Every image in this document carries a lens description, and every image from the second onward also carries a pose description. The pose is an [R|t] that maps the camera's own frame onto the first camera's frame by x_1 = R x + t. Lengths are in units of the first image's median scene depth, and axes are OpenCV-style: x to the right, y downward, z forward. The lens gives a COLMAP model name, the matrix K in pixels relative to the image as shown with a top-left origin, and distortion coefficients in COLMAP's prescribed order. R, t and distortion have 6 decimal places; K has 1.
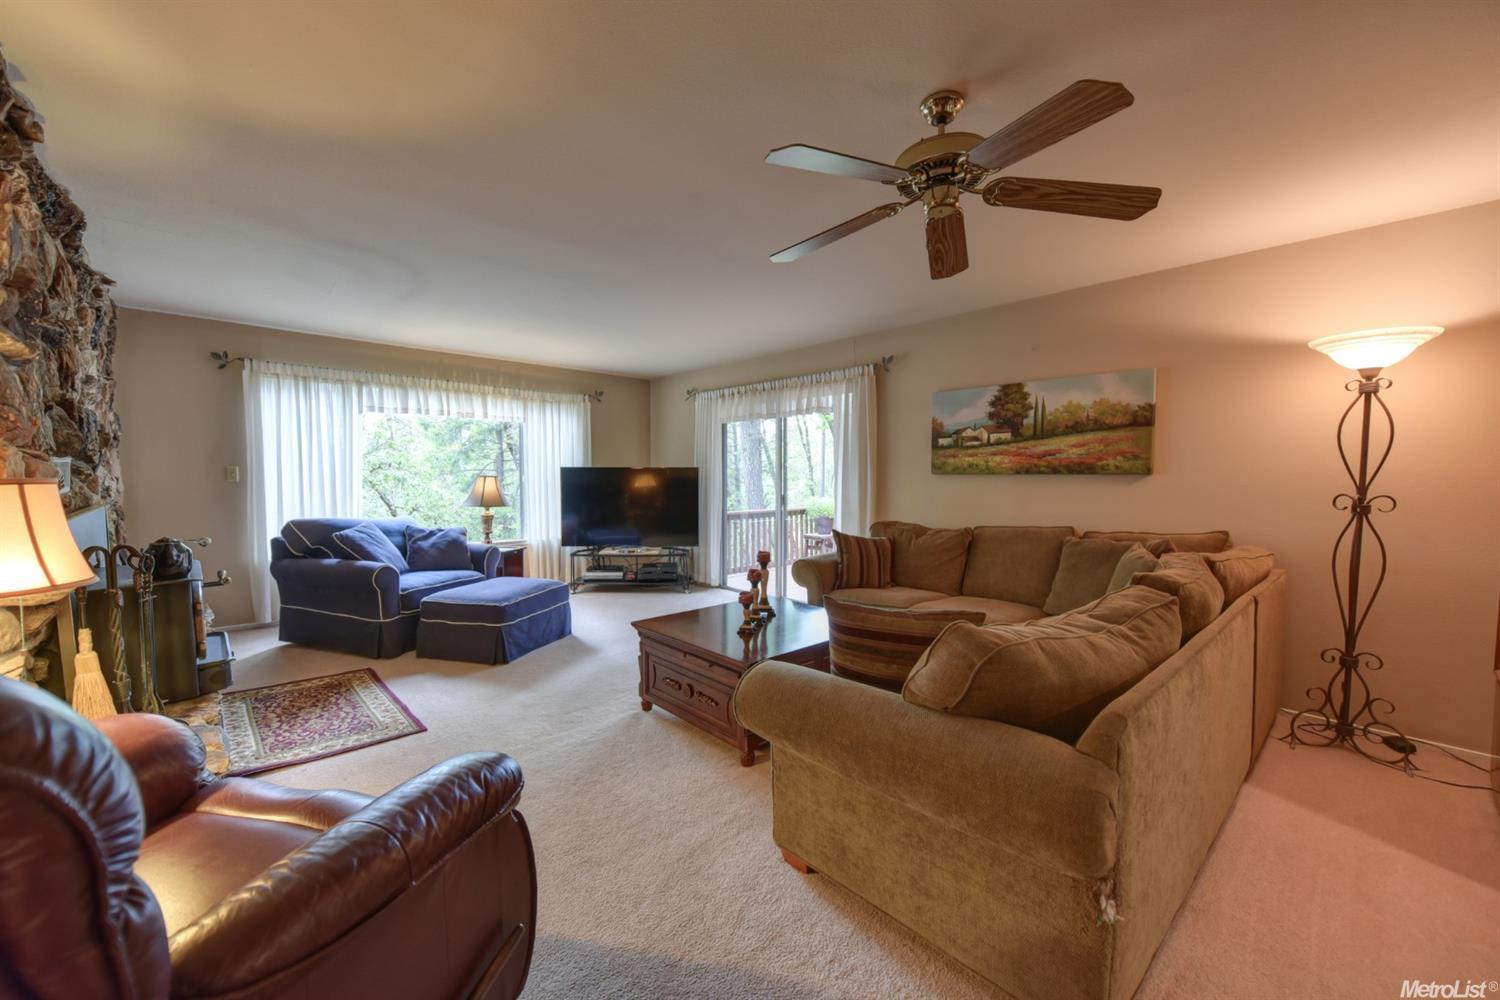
lens RADIAL K [[586.0, 0, 743.1], [0, 586.0, 497.4], [0, 0, 1]] dist [0.002752, -0.000755]
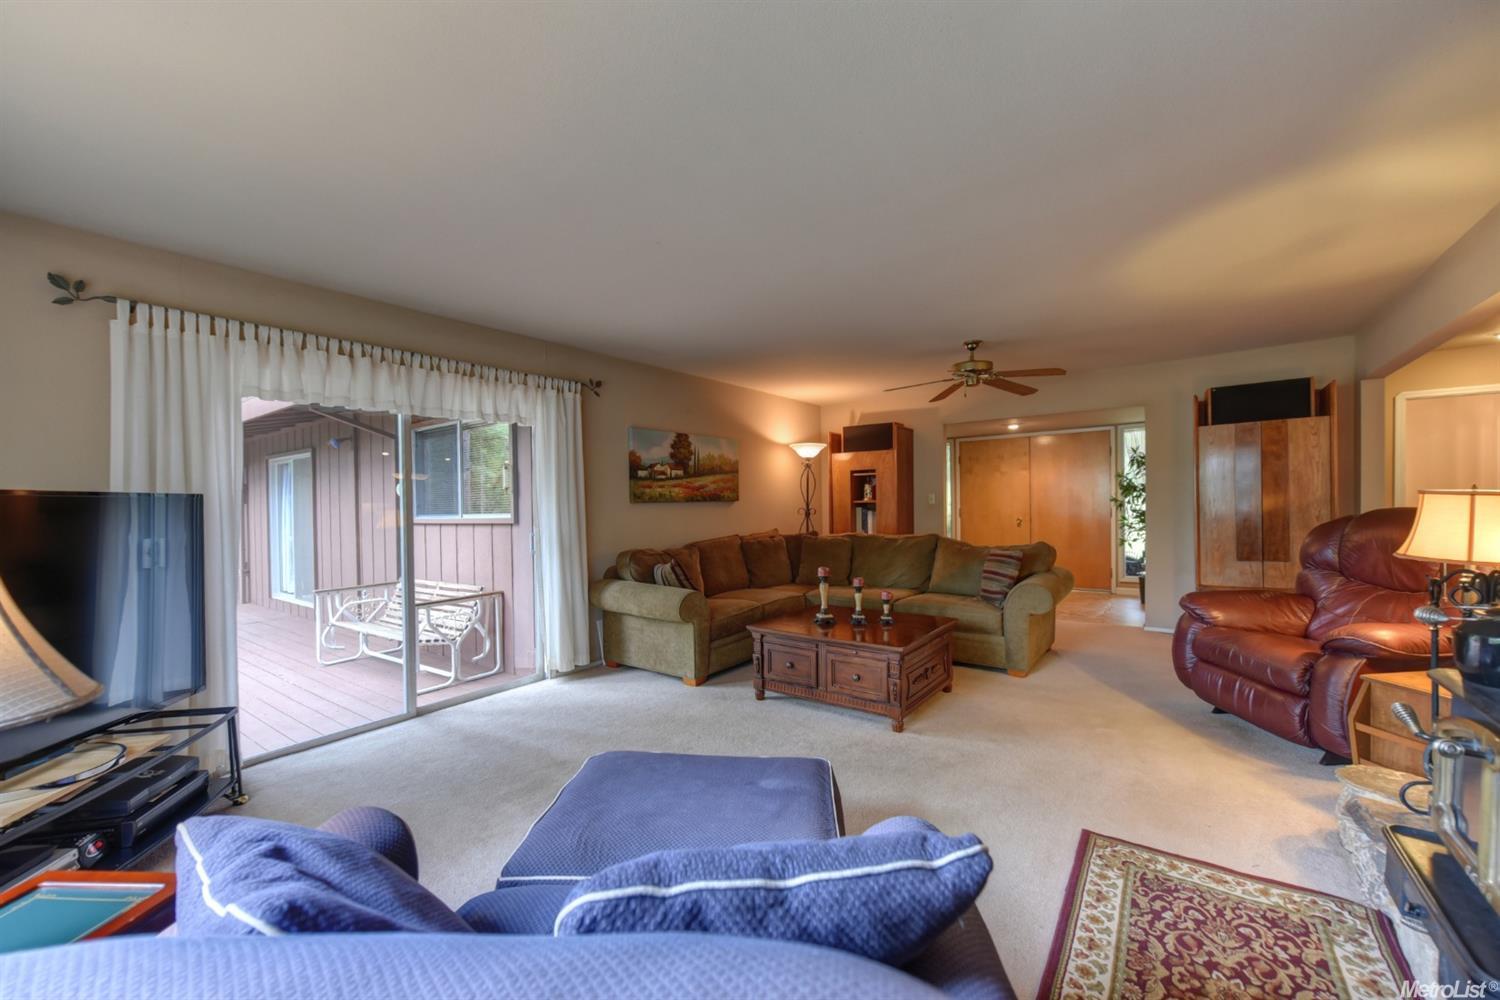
lens RADIAL K [[586.0, 0, 748.5], [0, 586.0, 501.2], [0, 0, 1]] dist [0.002752, -0.000755]
pose [[-0.182452, 0.001781, 0.983213, -0.882151], [0.057223, 0.998323, 0.008811, -0.045639], [-0.981548, 0.057870, -0.182248, 1.123611]]
